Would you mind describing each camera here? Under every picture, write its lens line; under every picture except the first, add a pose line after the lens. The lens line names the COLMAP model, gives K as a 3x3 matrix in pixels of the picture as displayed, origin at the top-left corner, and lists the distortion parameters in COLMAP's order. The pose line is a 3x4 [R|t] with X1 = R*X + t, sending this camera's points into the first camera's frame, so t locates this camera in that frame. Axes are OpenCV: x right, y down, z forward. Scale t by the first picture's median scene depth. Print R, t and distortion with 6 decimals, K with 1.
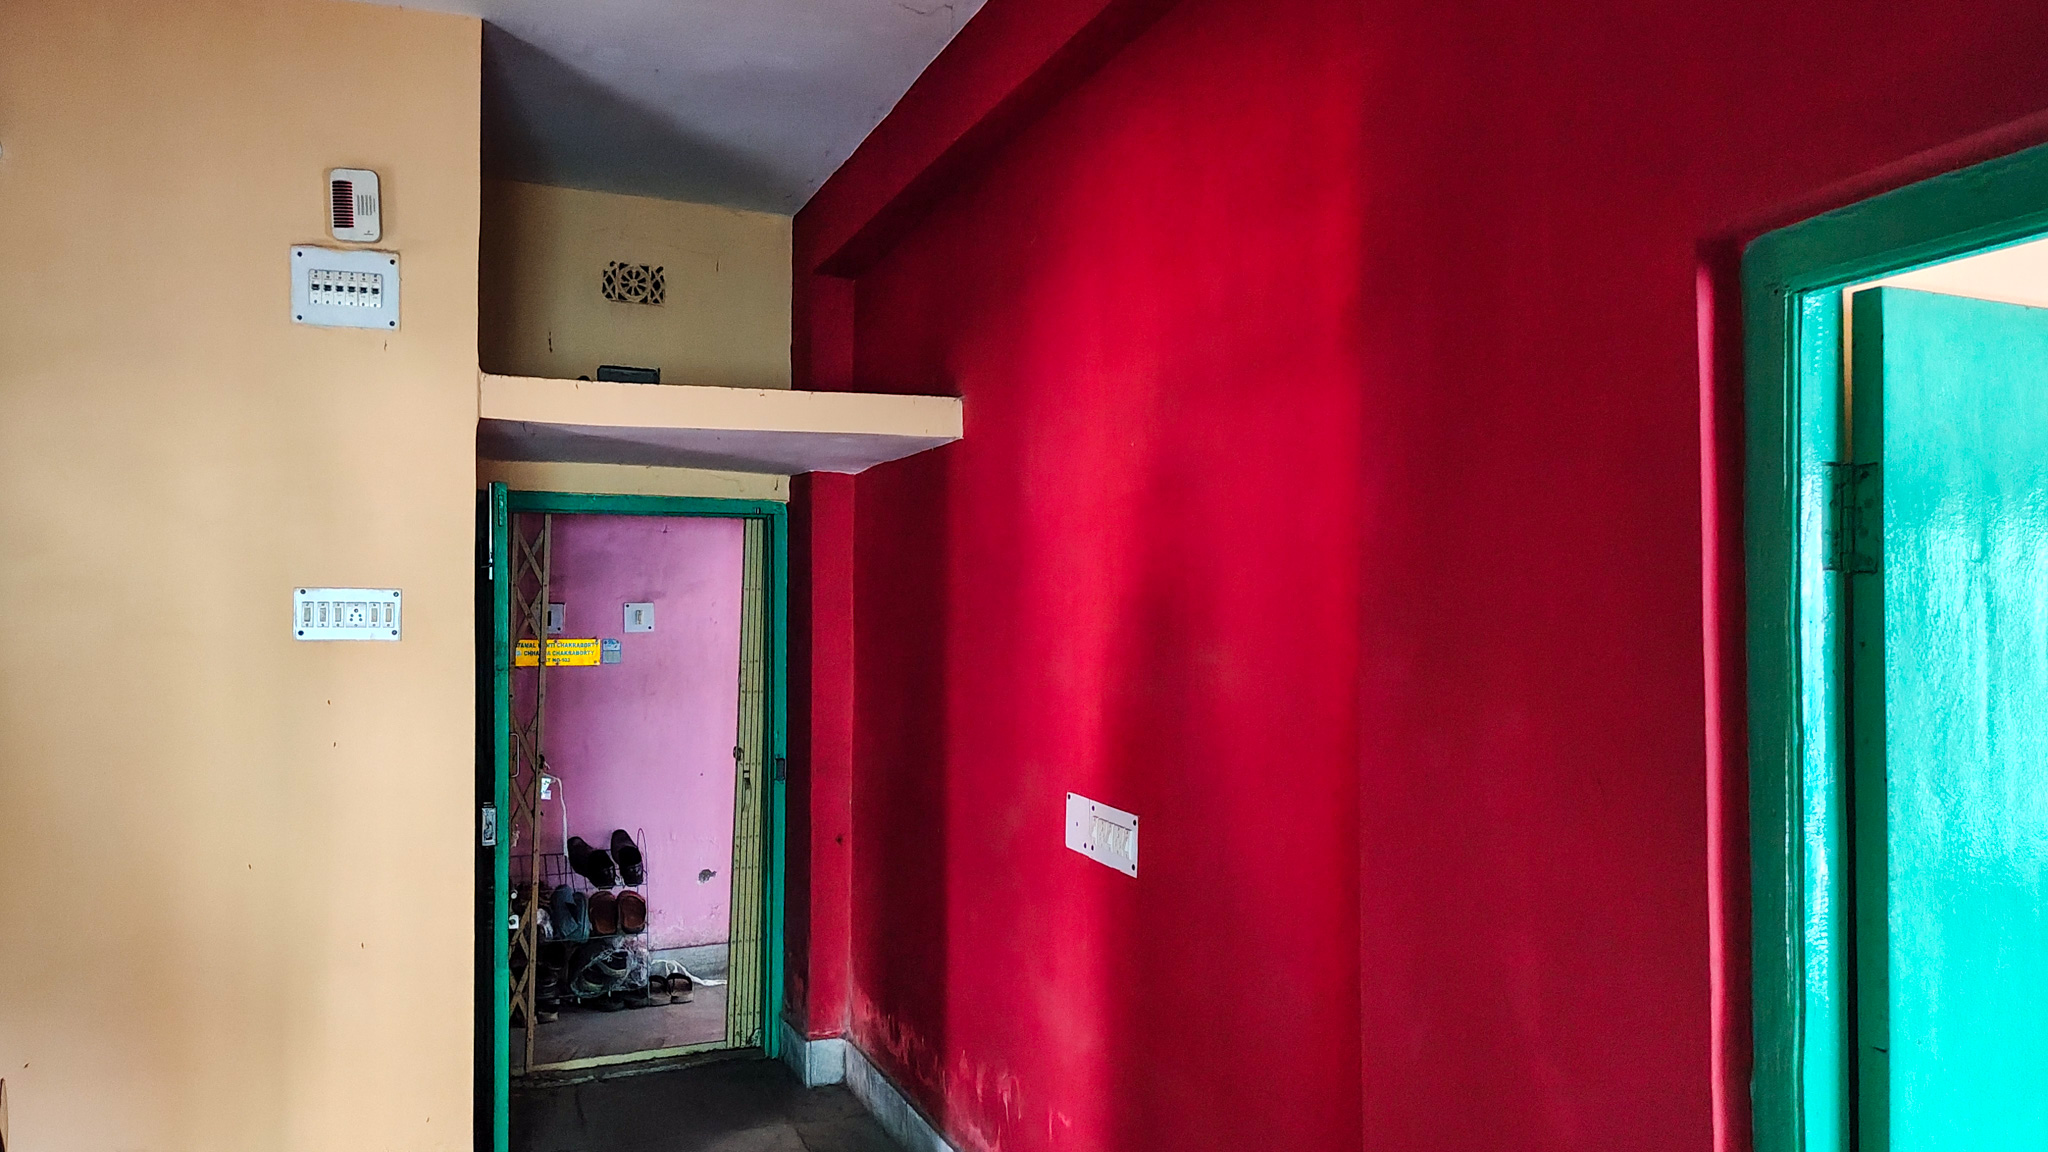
lens RADIAL K [[1507.6, 0, 1024.4], [0, 1507.6, 615.3], [0, 0, 1]] dist [0.054949, -0.002207]
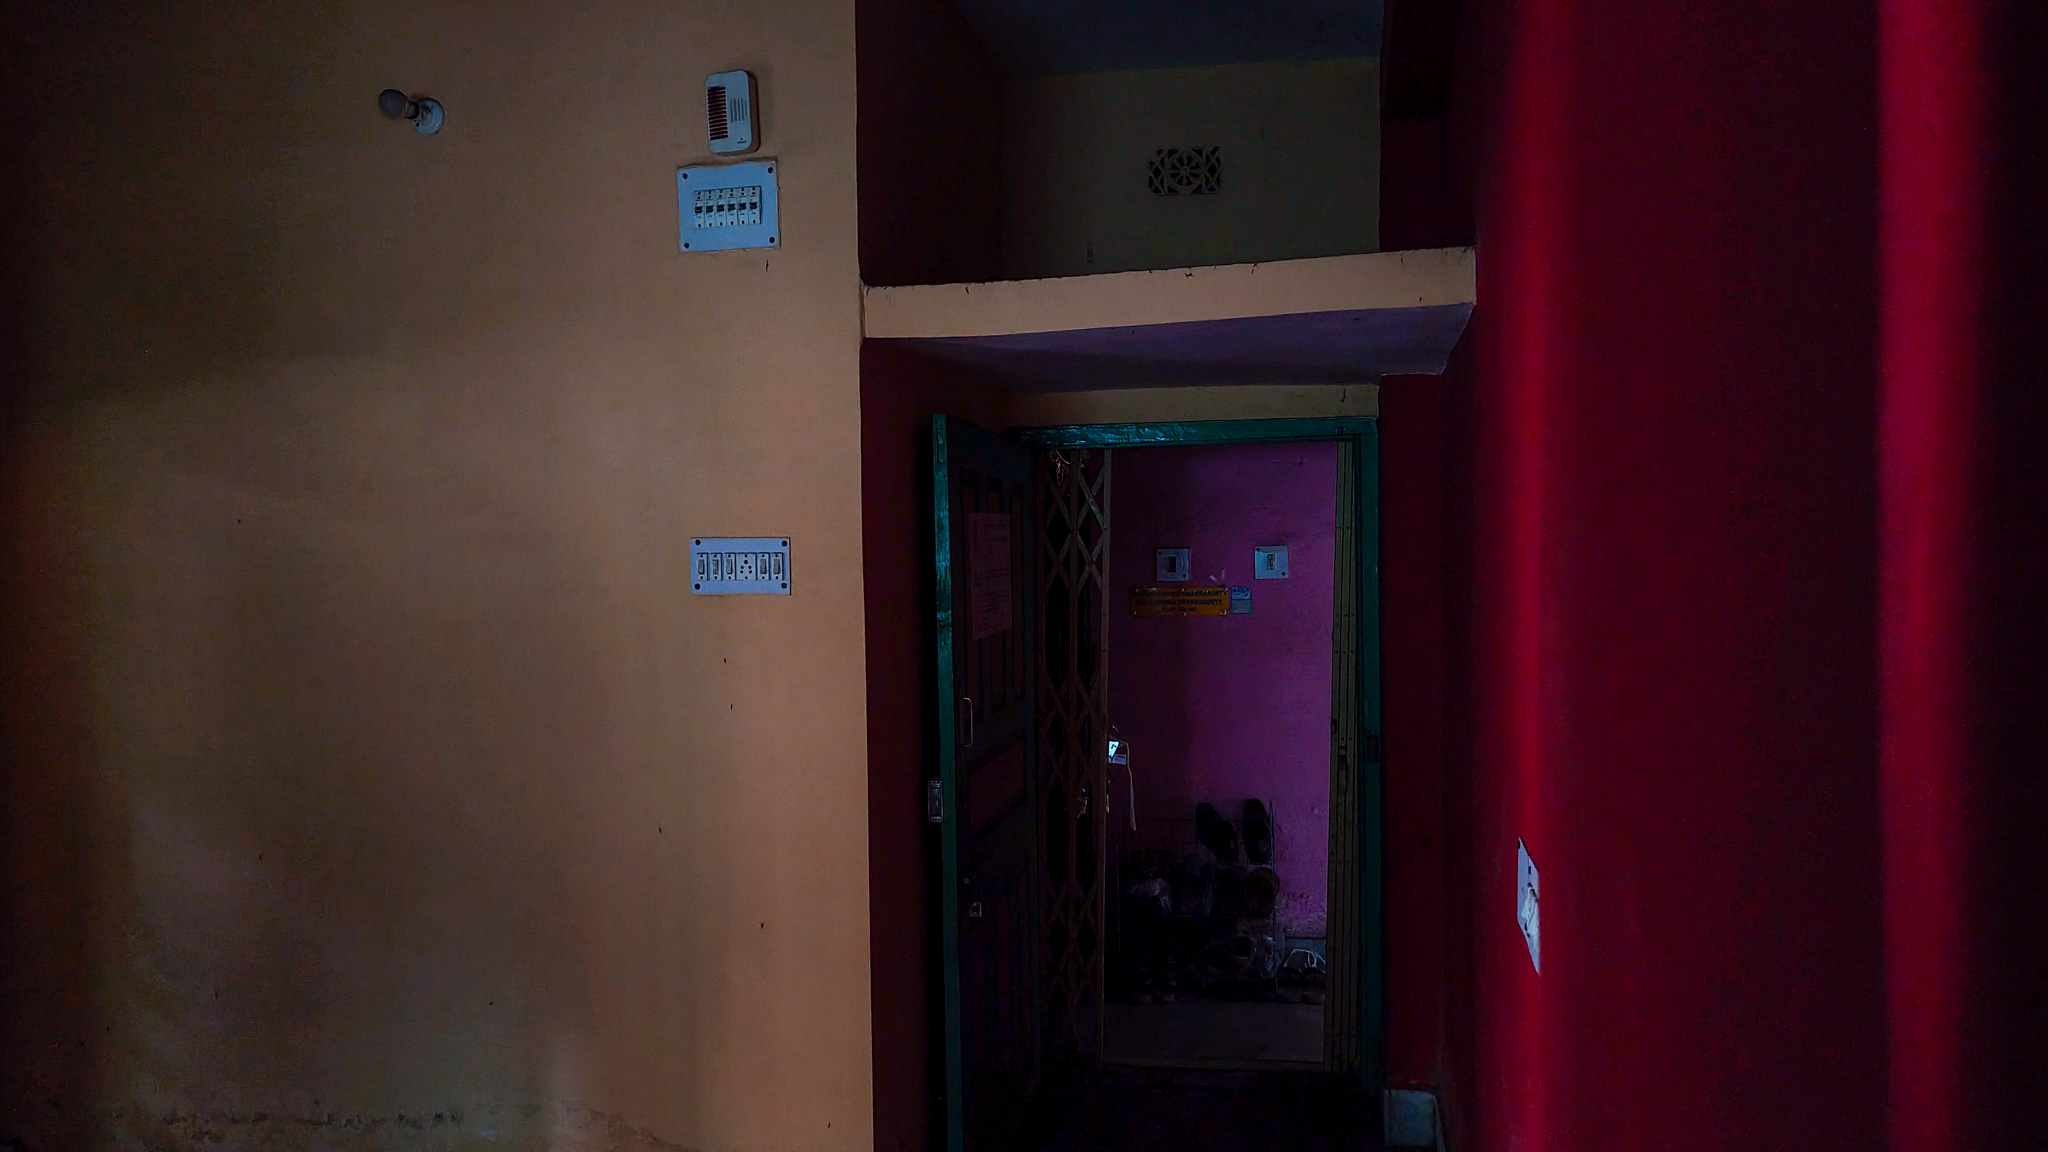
lens RADIAL K [[1507.6, 0, 1024.4], [0, 1507.6, 615.3], [0, 0, 1]] dist [0.054949, -0.002207]
pose [[0.833747, 0.008424, -0.552082, 0.139162], [0.013058, 0.999303, 0.034967, -0.000344], [0.551992, -0.036363, 0.833056, 0.229934]]
